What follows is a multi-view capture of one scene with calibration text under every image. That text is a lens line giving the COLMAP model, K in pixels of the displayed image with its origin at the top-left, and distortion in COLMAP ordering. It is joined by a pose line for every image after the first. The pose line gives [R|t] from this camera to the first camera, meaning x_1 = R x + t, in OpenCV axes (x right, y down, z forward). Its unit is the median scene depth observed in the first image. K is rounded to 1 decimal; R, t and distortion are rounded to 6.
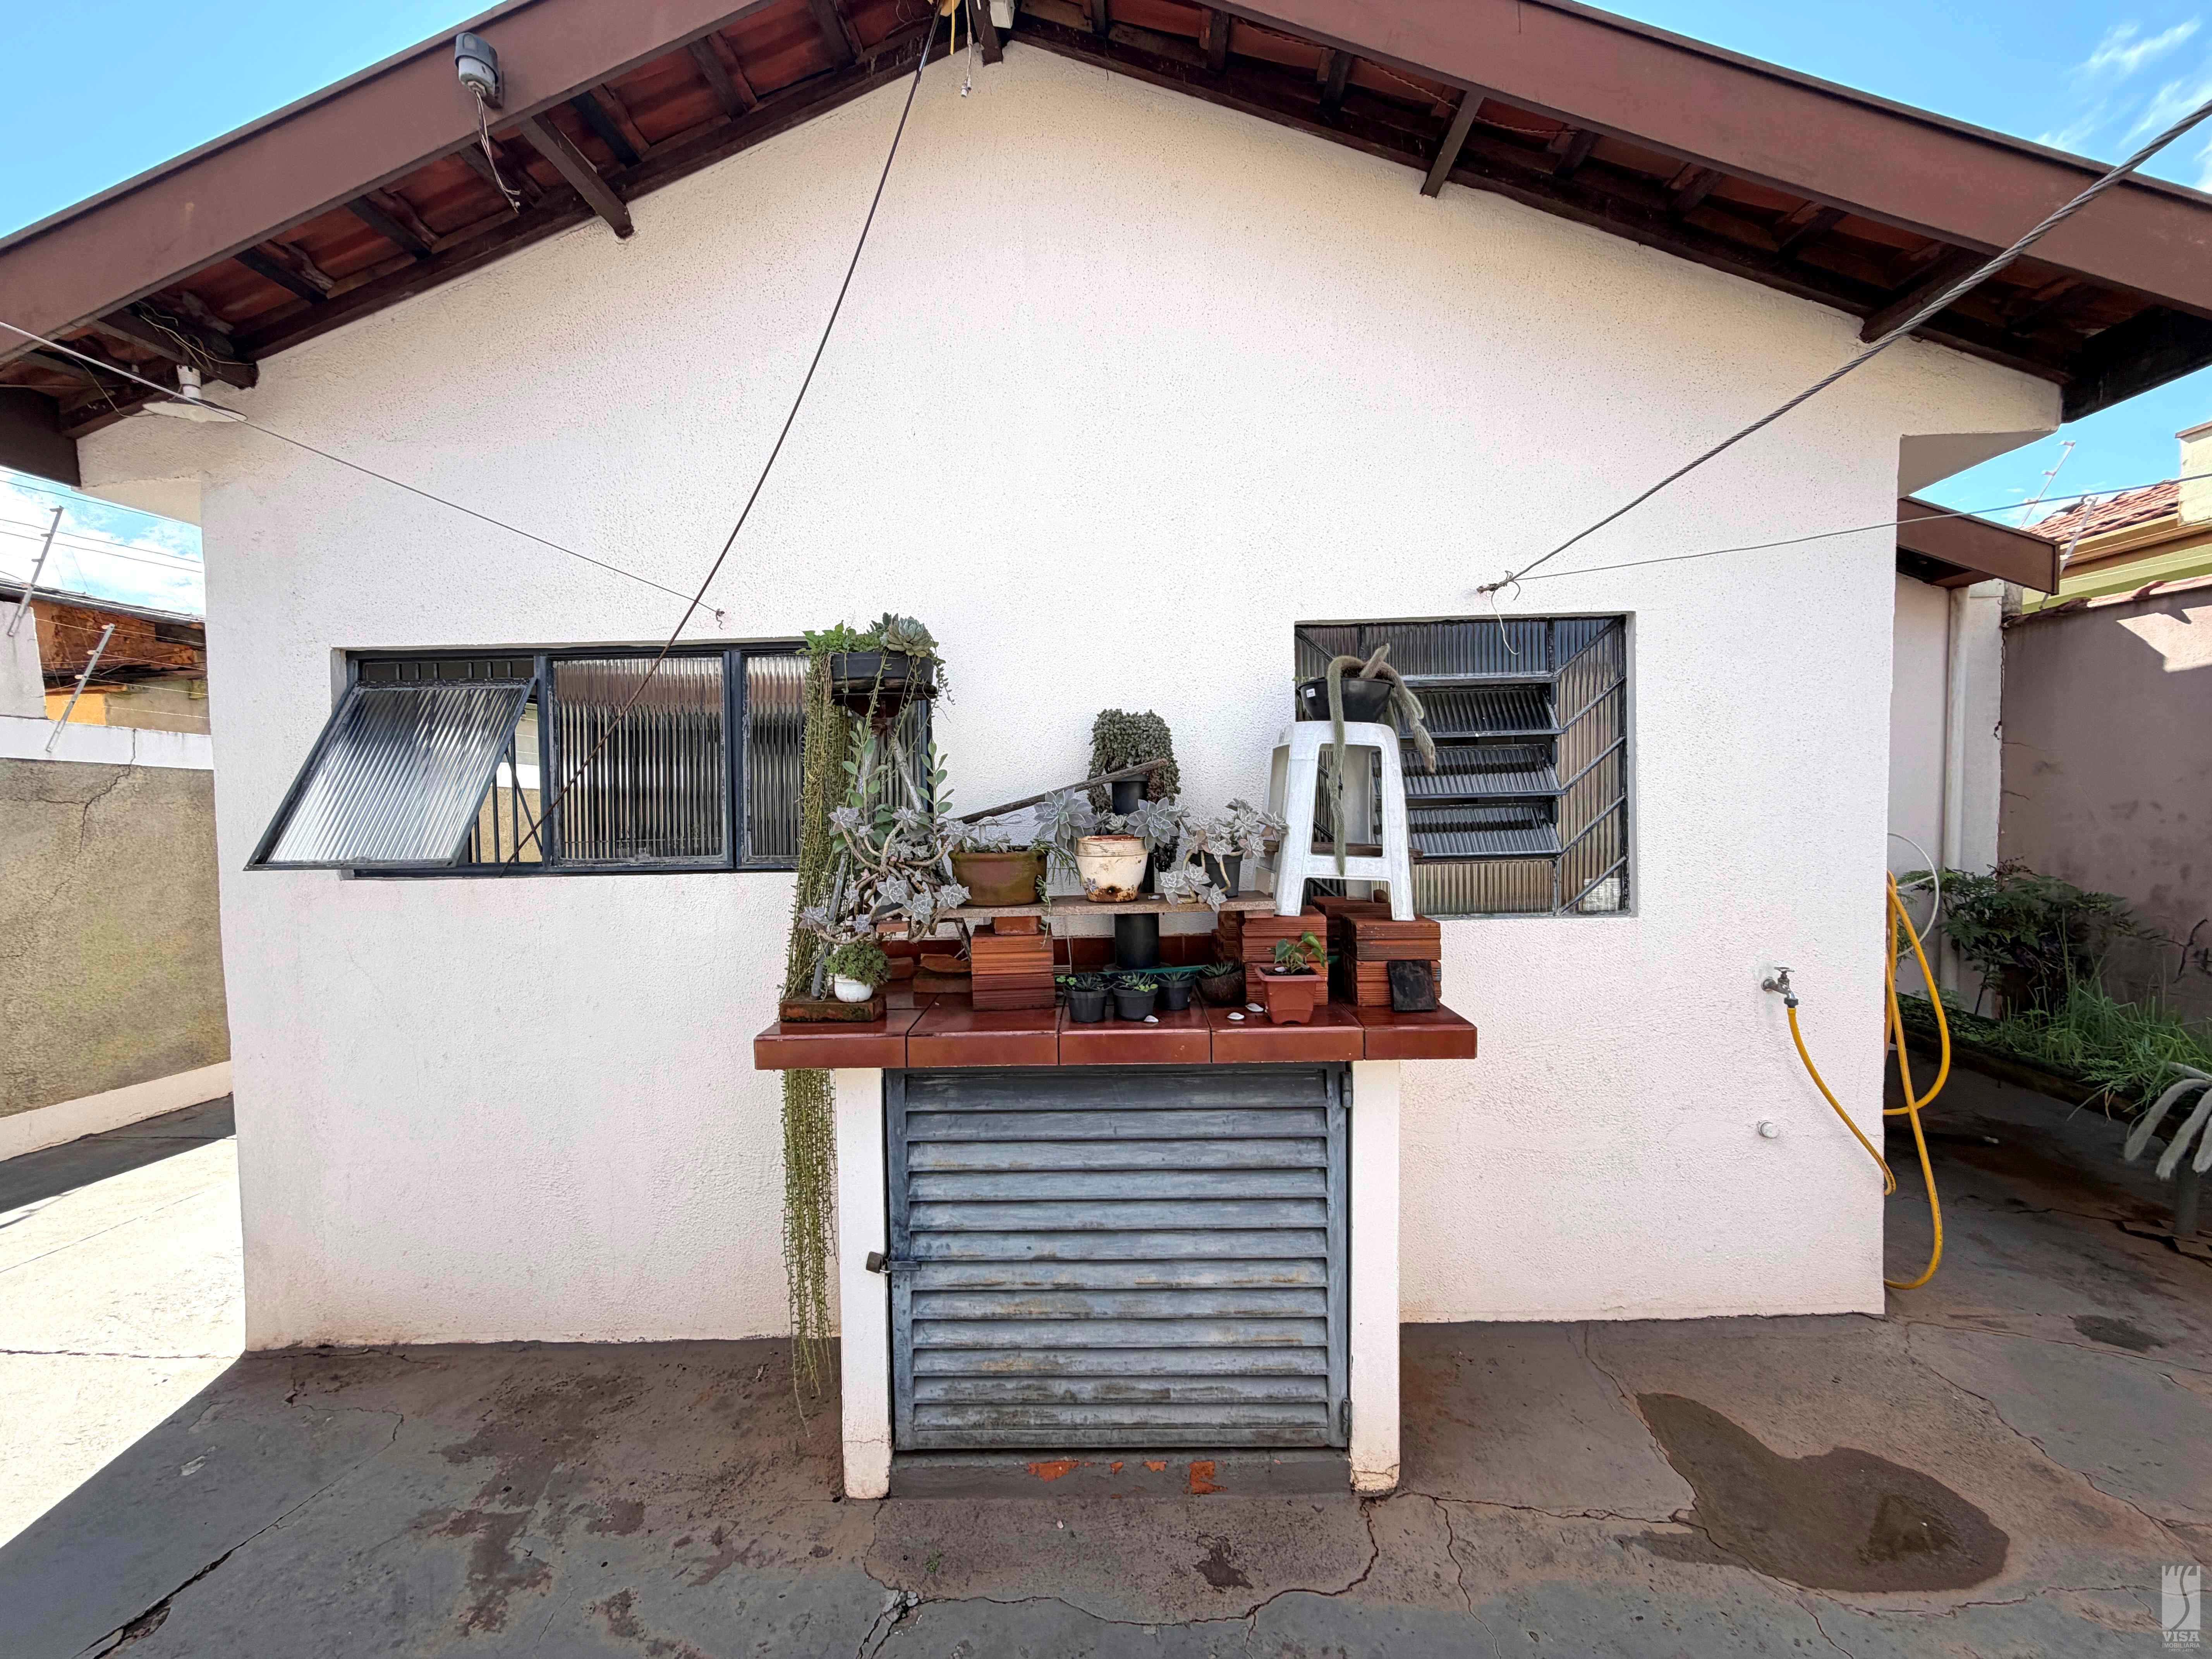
lens RADIAL K [[881.0, 0, 1104.6], [0, 881.0, 827.7], [0, 0, 1]] dist [-0.000801, 0.000116]
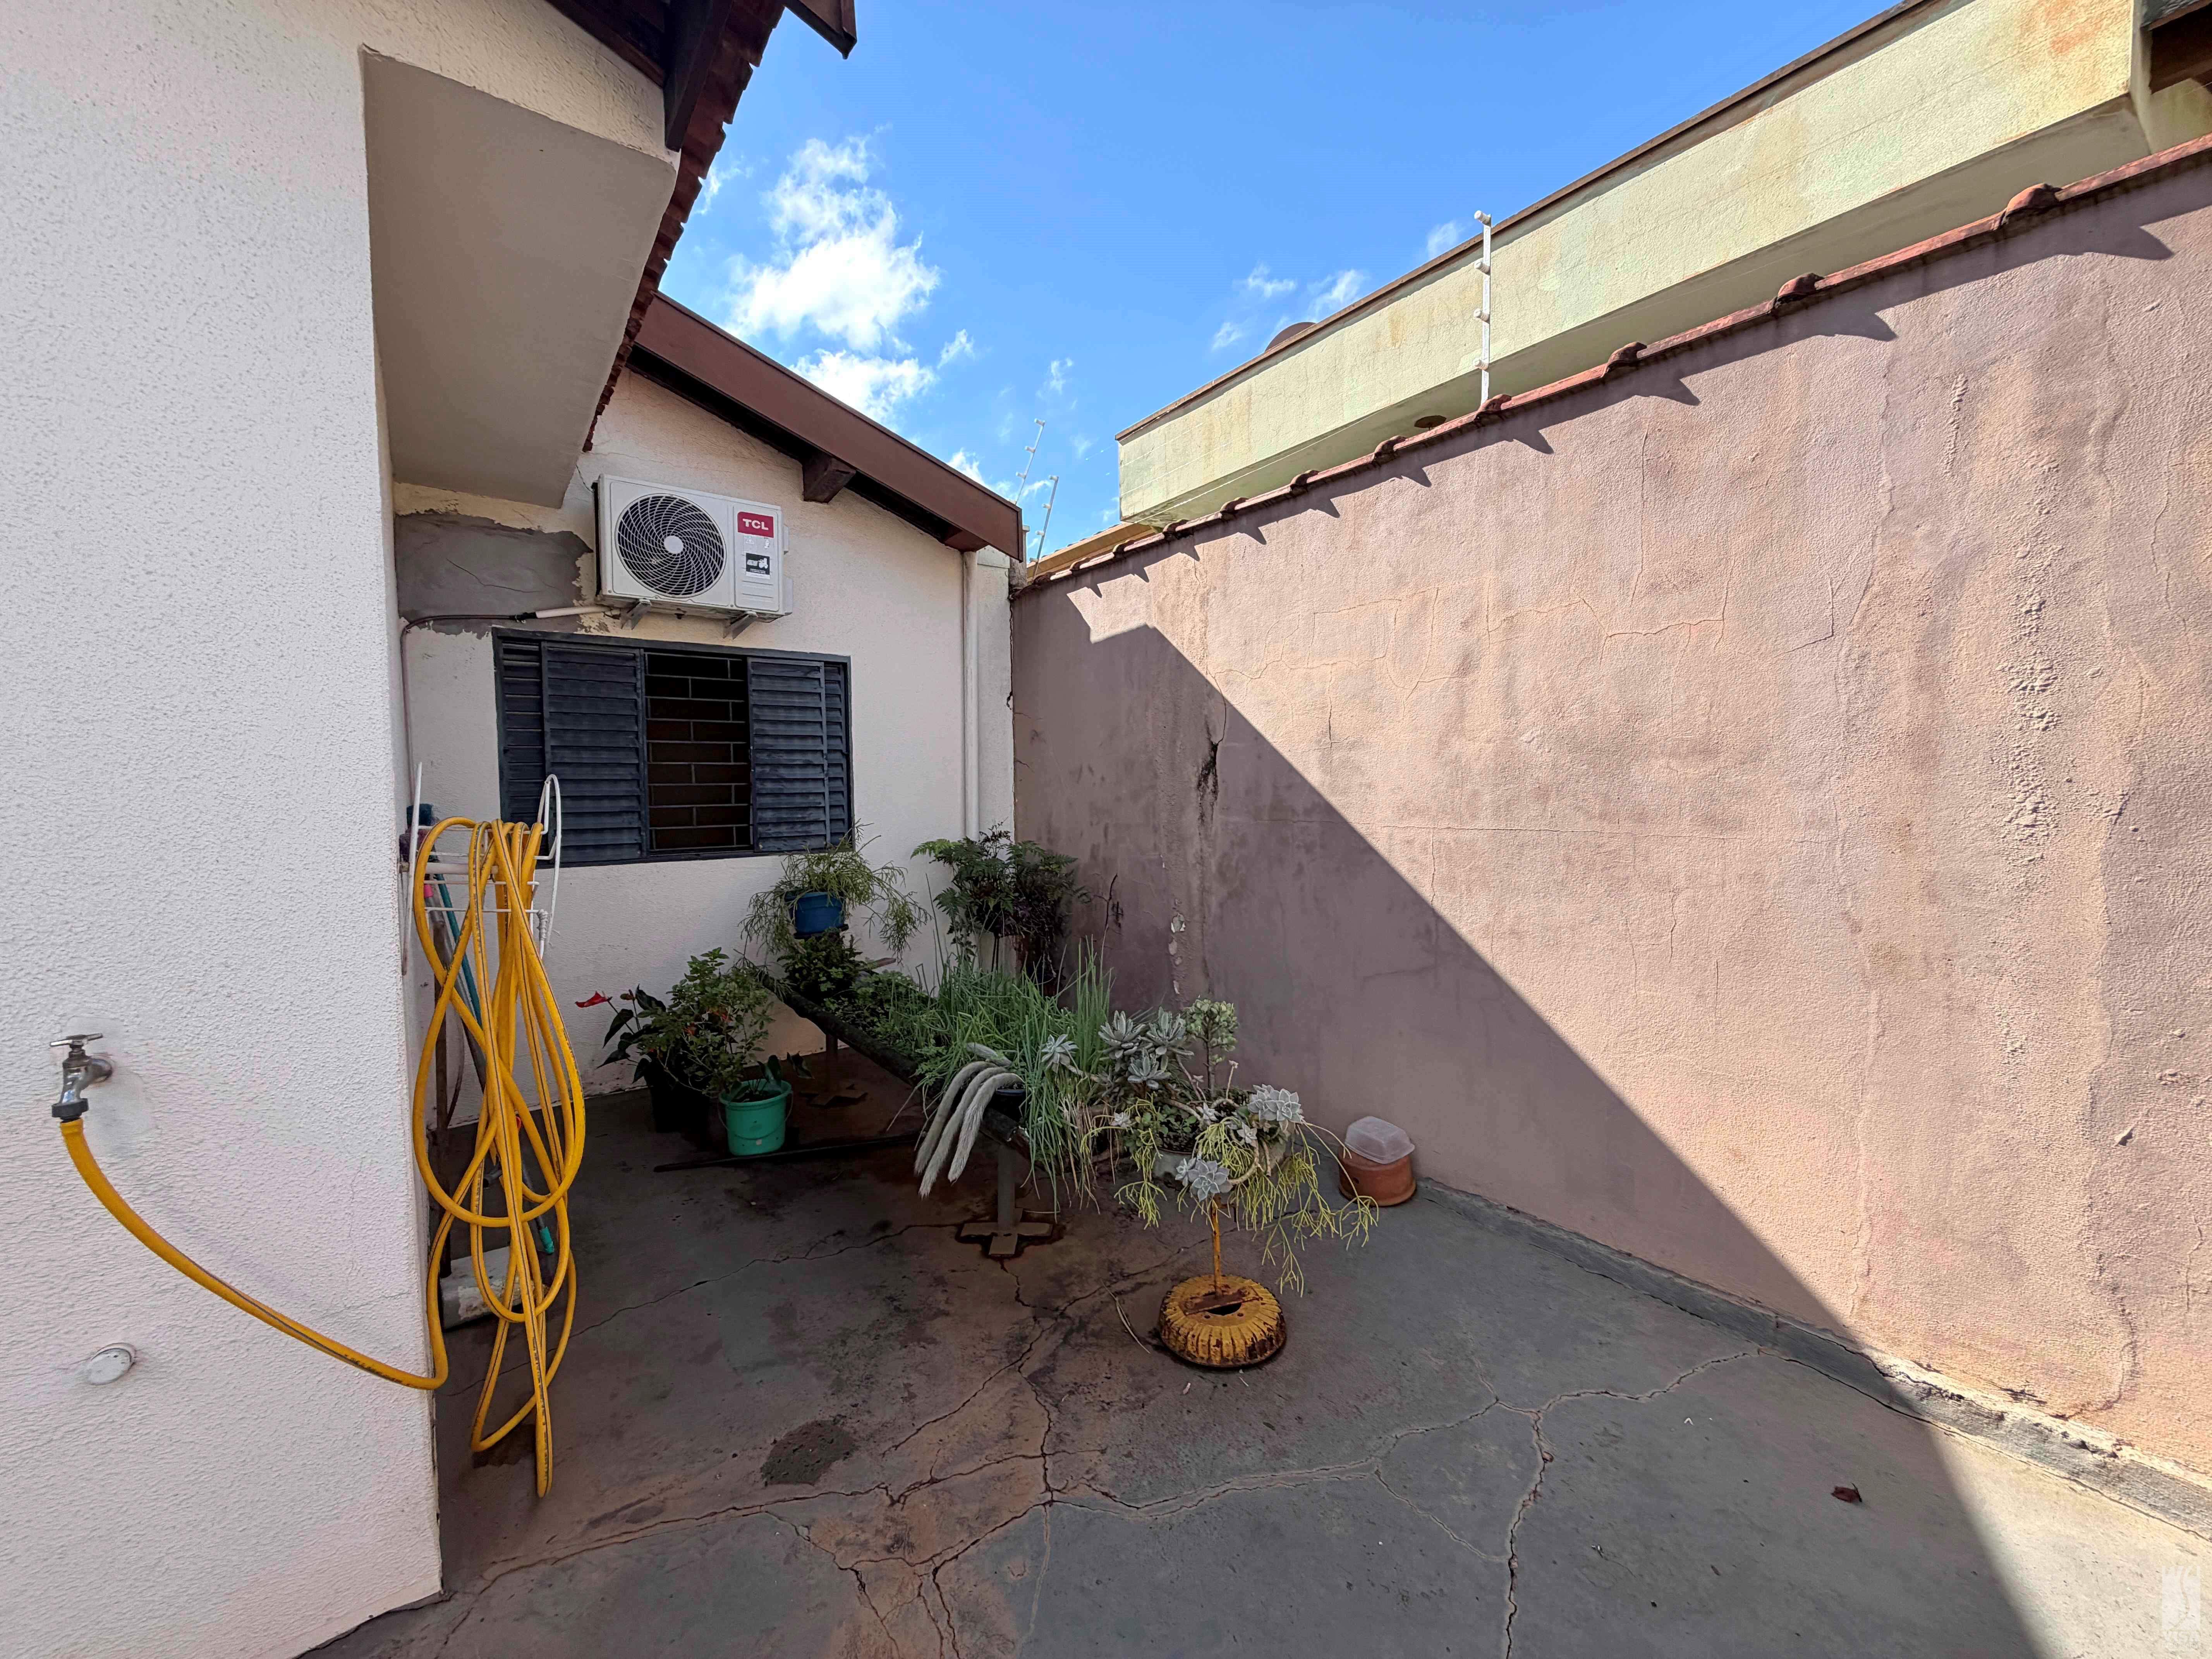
lens RADIAL K [[881.0, 0, 1104.6], [0, 881.0, 827.7], [0, 0, 1]] dist [-0.000801, 0.000116]
pose [[0.780701, -0.029893, 0.624189, 0.543485], [0.030041, 0.999496, 0.010294, 0.034114], [-0.624182, 0.010715, 0.781205, 0.163852]]
